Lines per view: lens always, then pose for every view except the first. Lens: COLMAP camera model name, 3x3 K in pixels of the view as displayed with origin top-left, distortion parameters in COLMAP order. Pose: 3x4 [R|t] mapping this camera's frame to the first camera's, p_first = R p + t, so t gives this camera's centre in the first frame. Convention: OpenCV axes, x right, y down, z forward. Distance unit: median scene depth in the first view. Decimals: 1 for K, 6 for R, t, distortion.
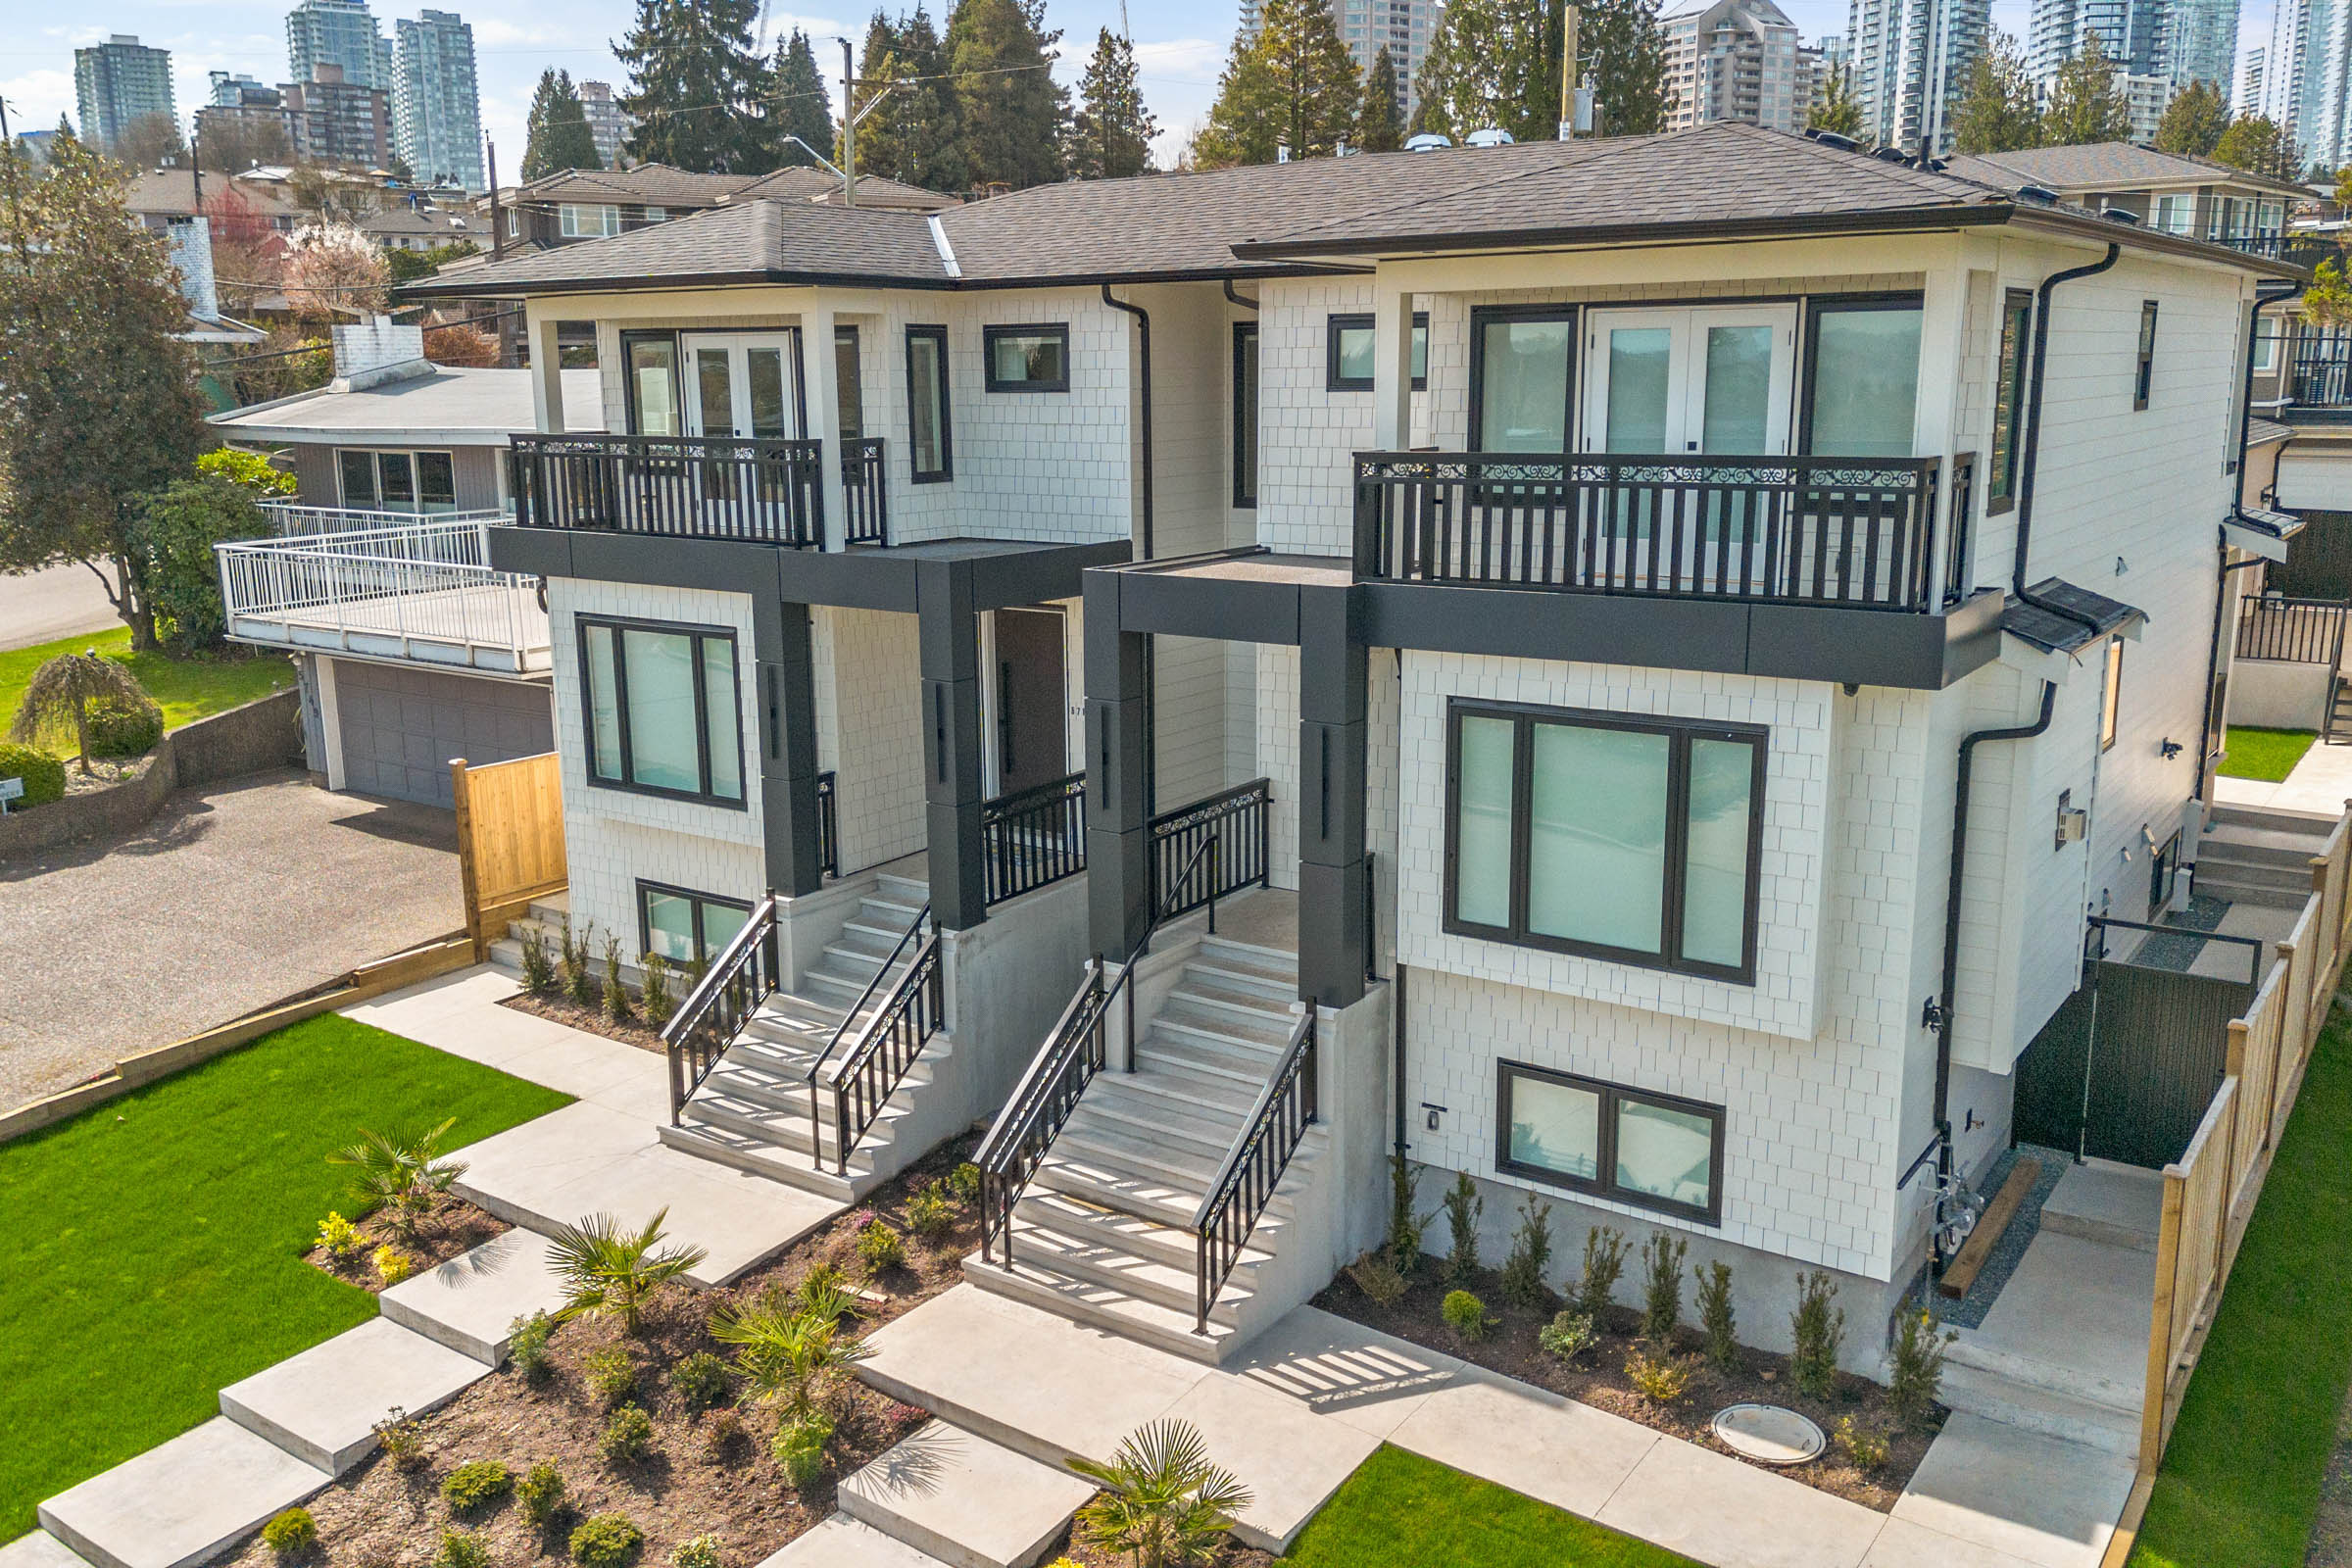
lens RADIAL K [[1960.9, 0, 1136.6], [0, 1960.9, 782.6], [0, 0, 1]] dist [0.061489, -0.059486]
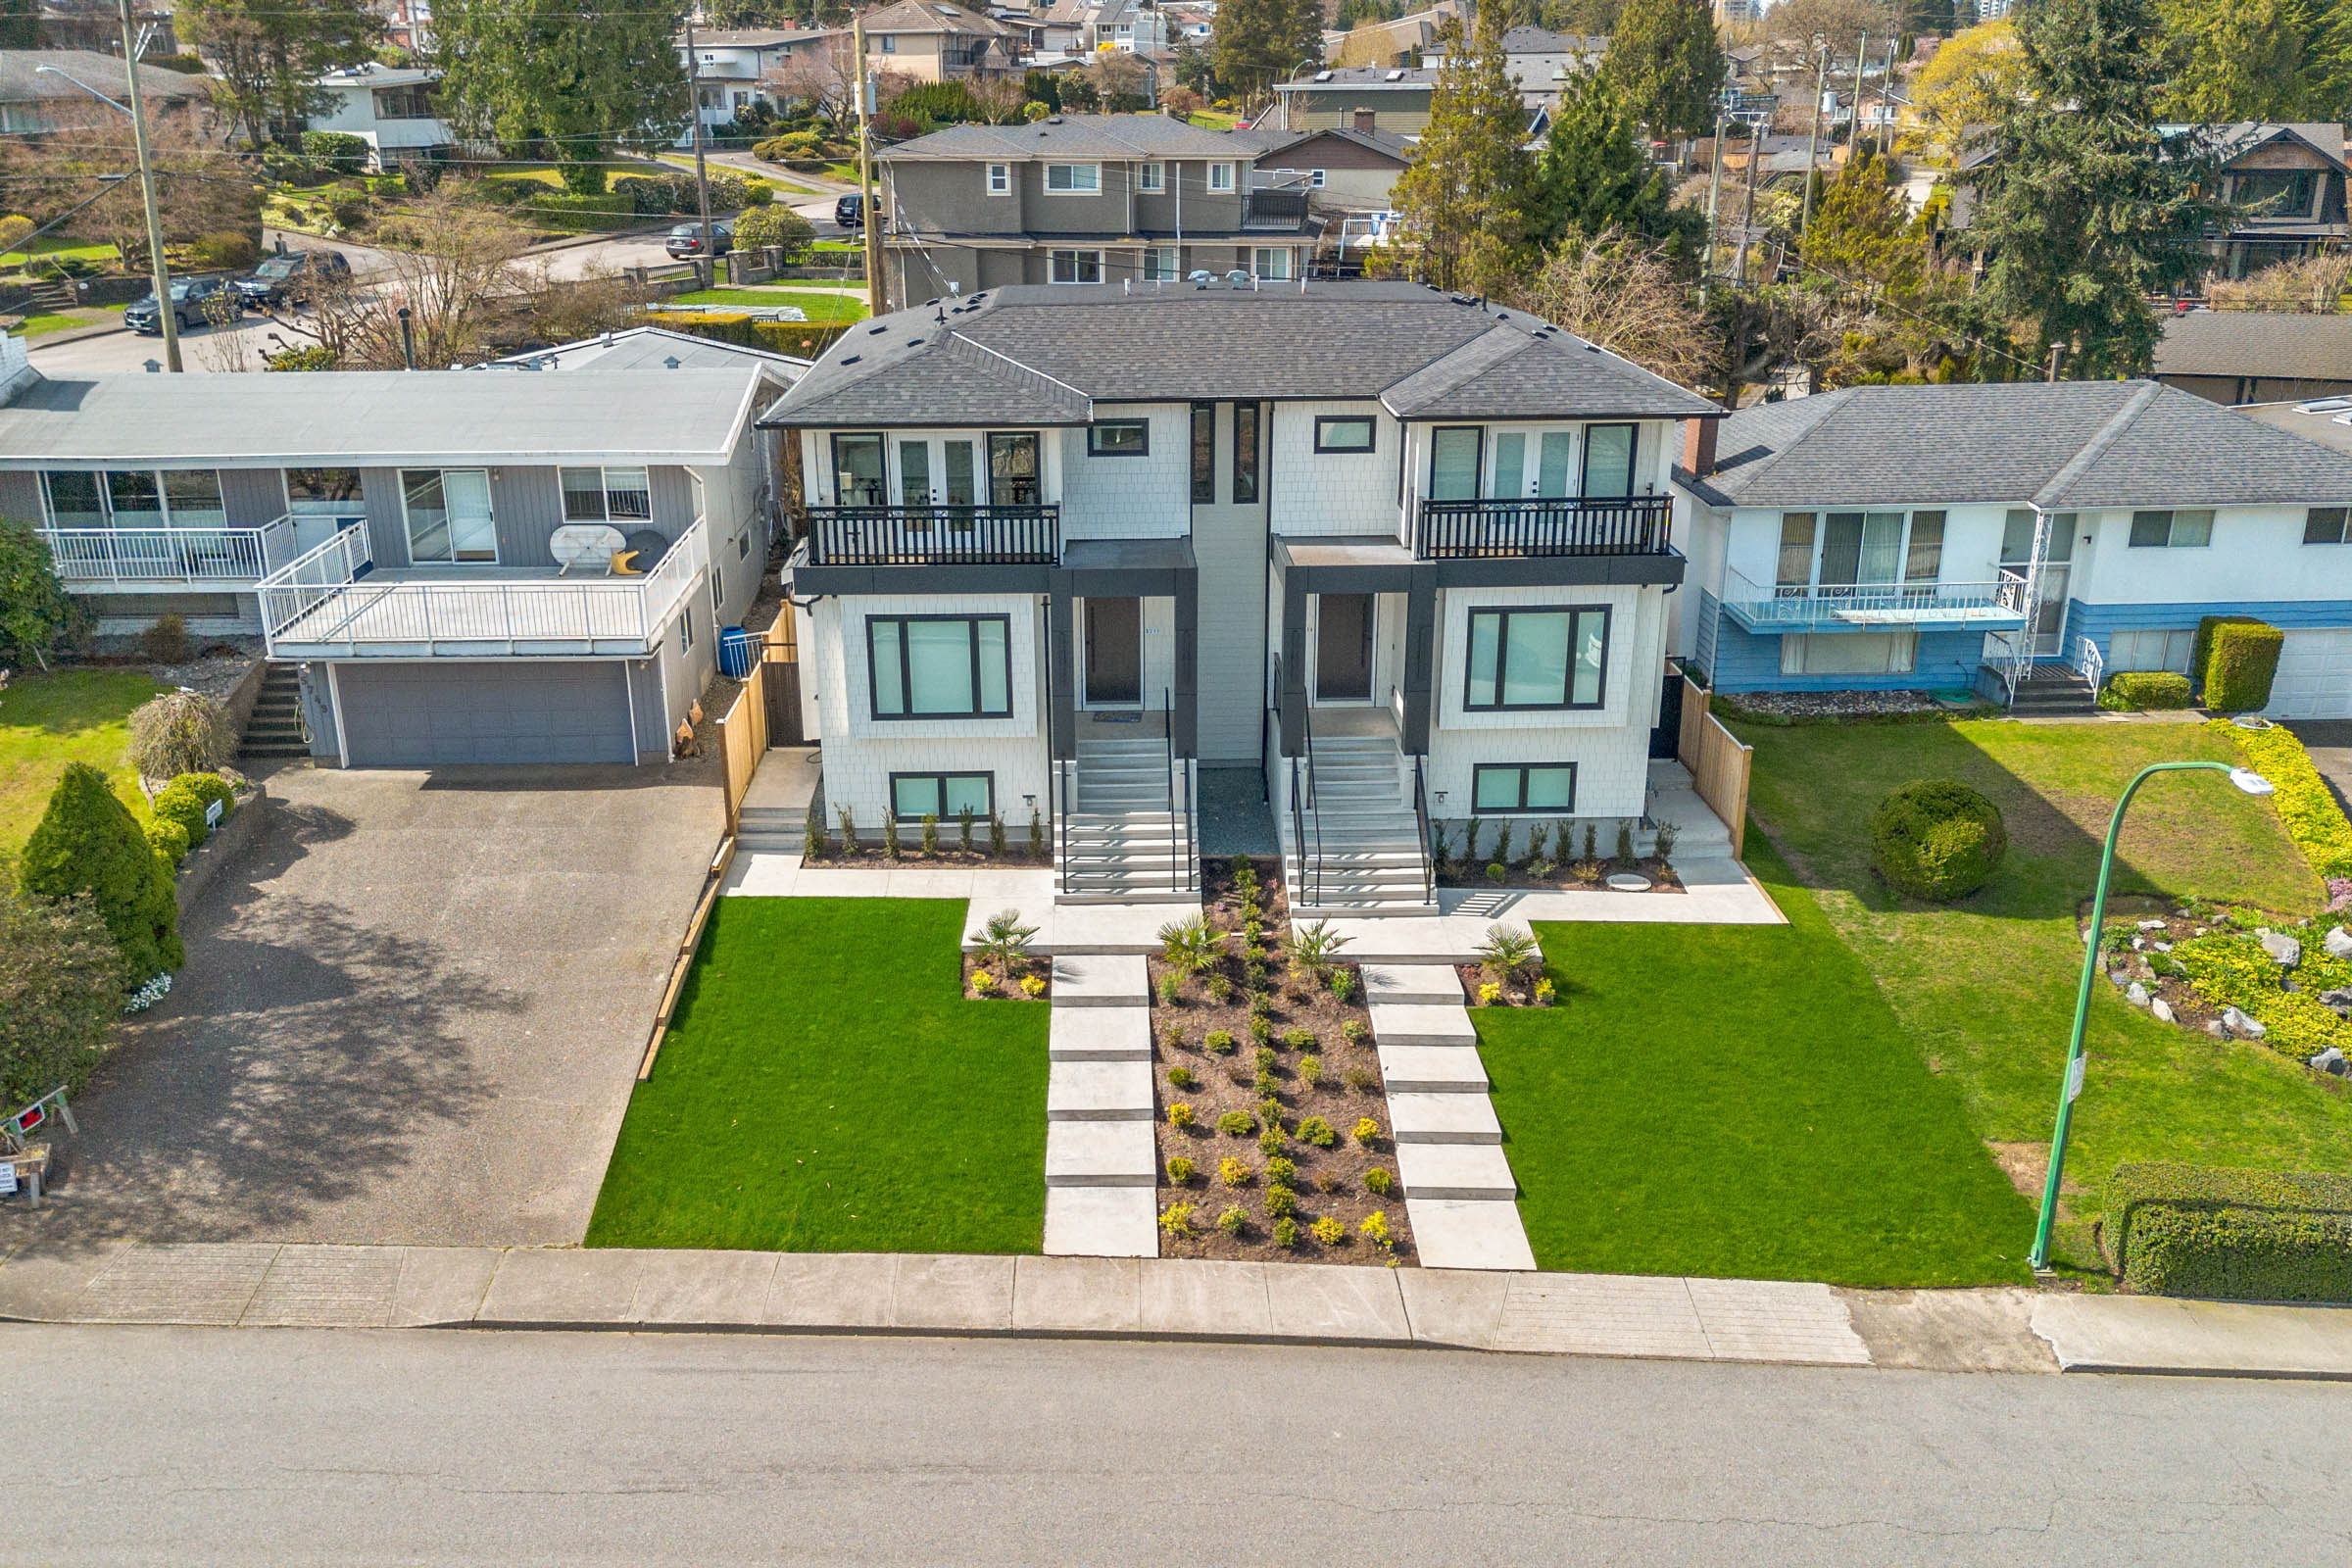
lens RADIAL K [[1968.0, 0, 1176.0], [0, 1968.0, 784.0], [0, 0, 1]] dist [0.071074, -0.074679]
pose [[0.790703, -0.190755, 0.581722, -1.422499], [0.121617, 0.980222, 0.156122, -0.232252], [-0.599998, -0.052699, 0.798264, -0.593381]]
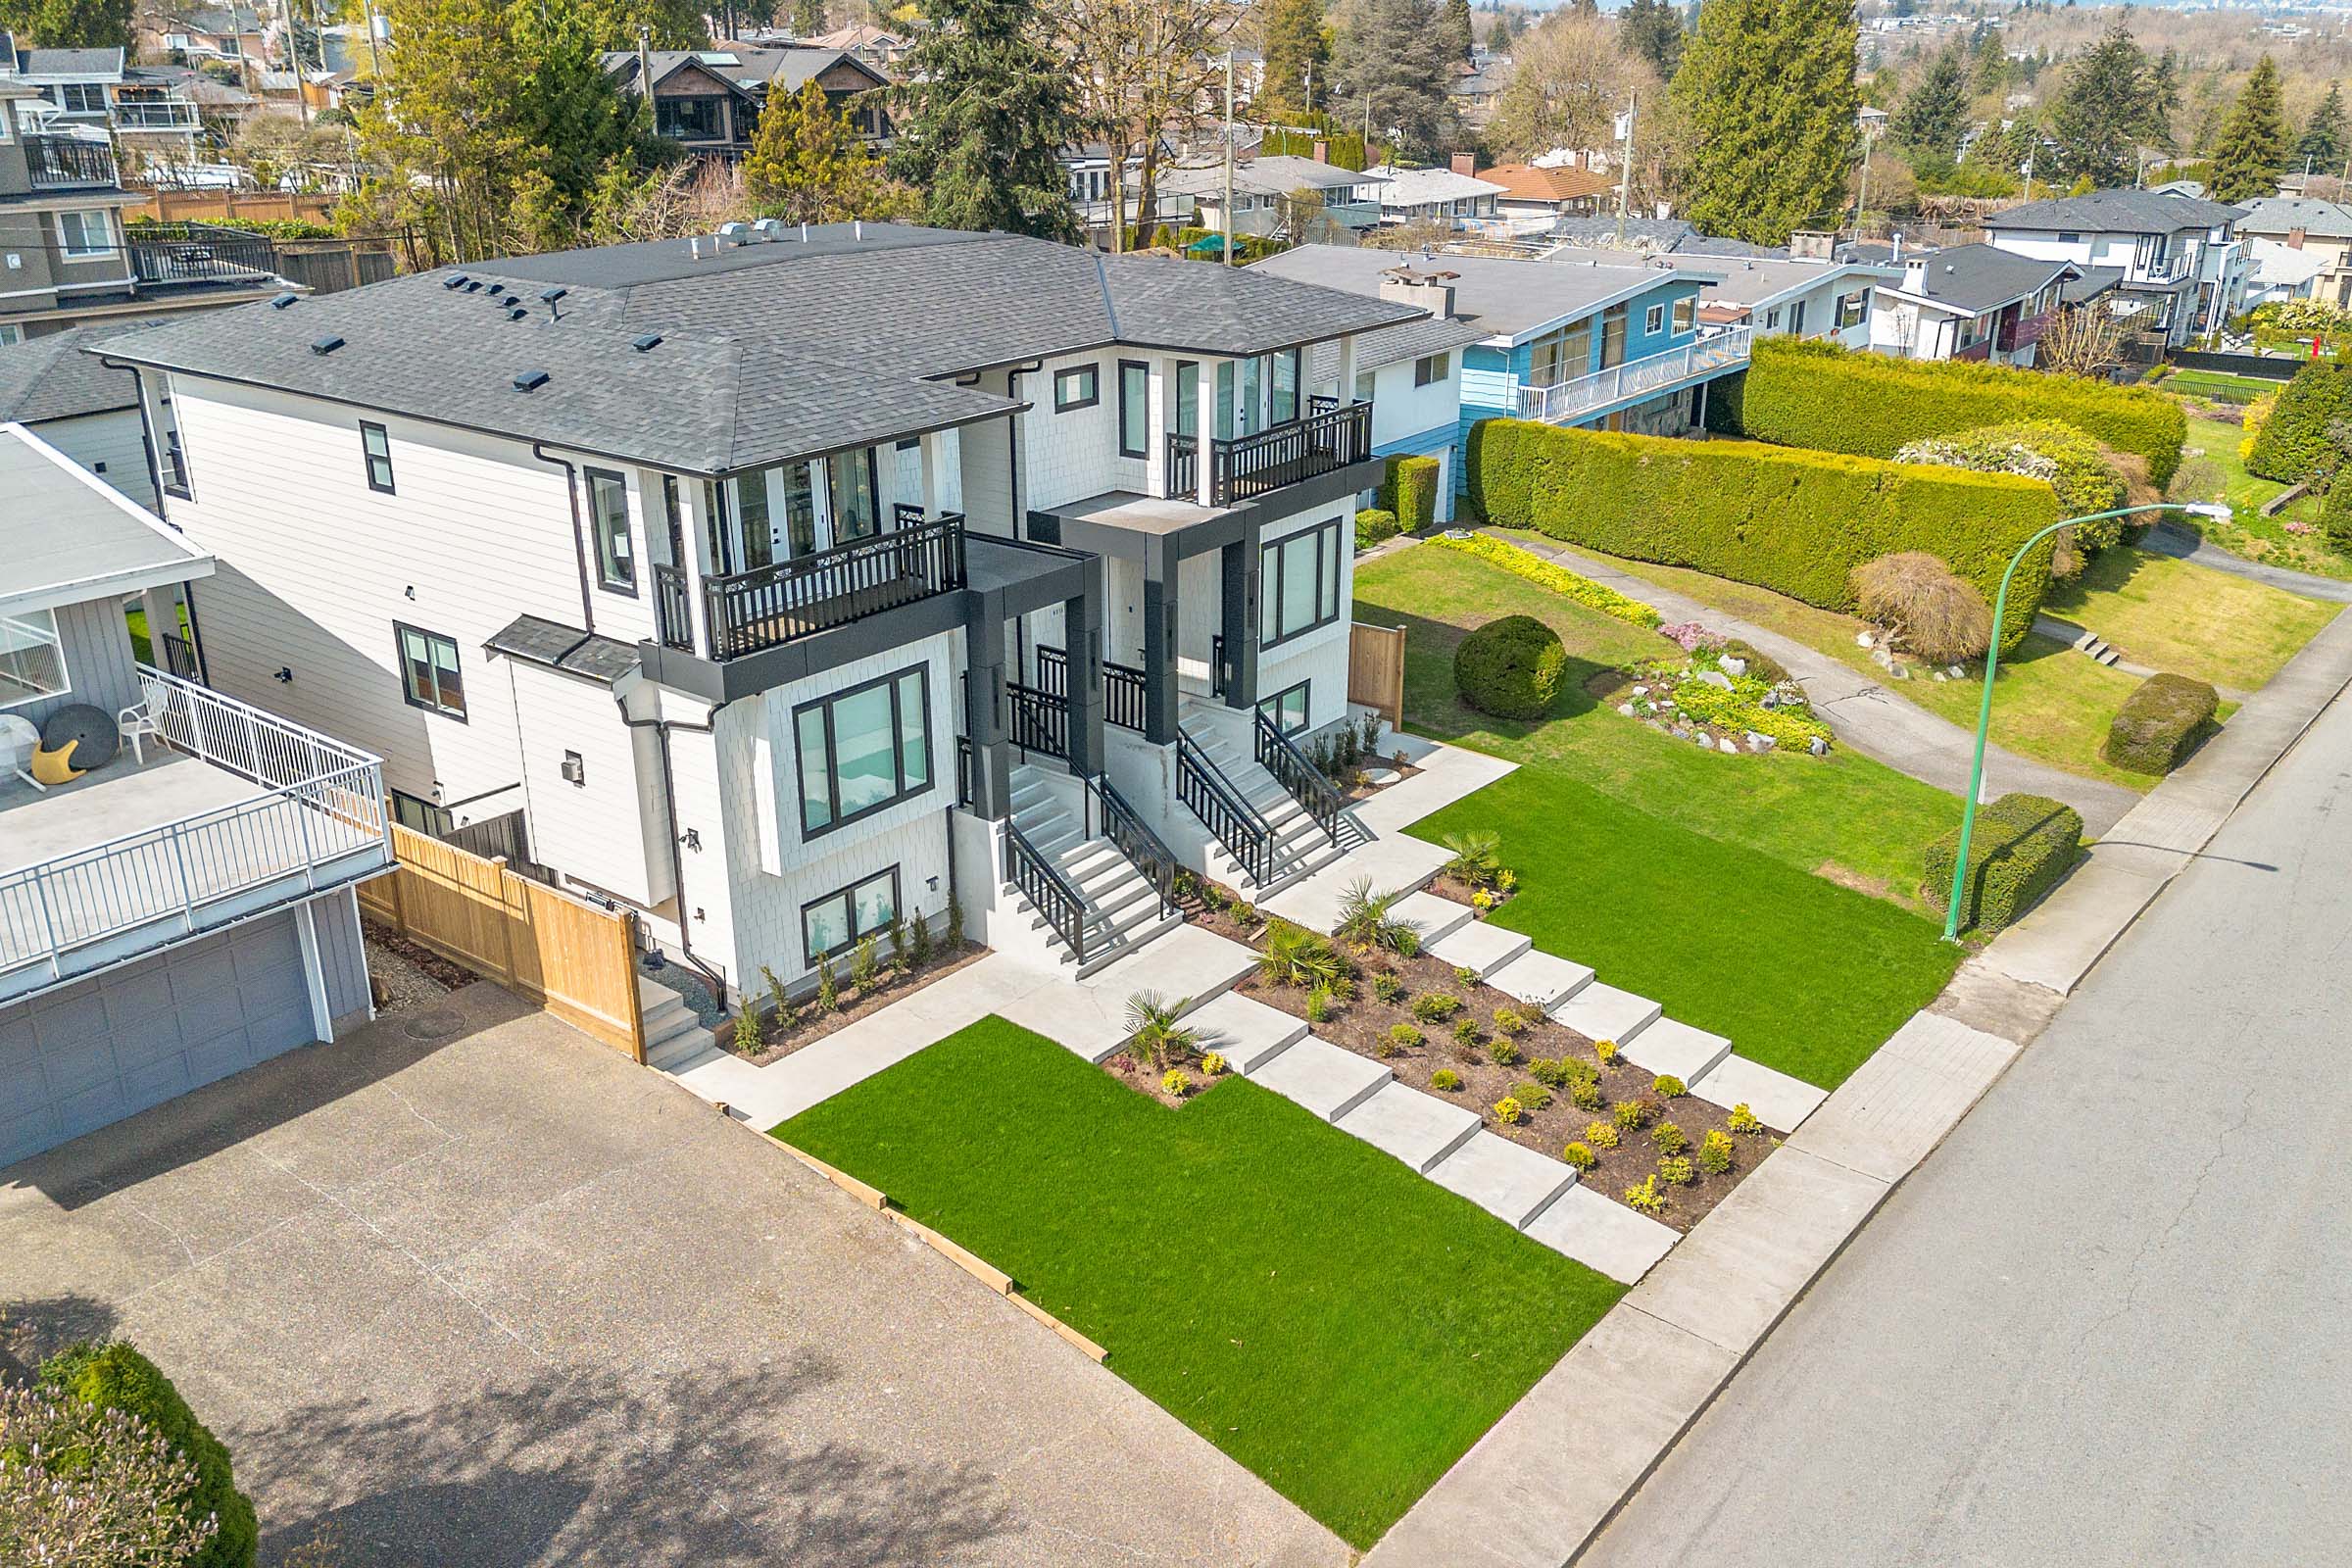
lens RADIAL K [[1960.9, 0, 1136.6], [0, 1960.9, 782.6], [0, 0, 1]] dist [0.061489, -0.059486]
pose [[0.048028, -0.349062, 0.935868, -1.914088], [0.218566, 0.917915, 0.331150, -0.533460], [-0.974640, 0.188645, 0.120378, 0.901439]]
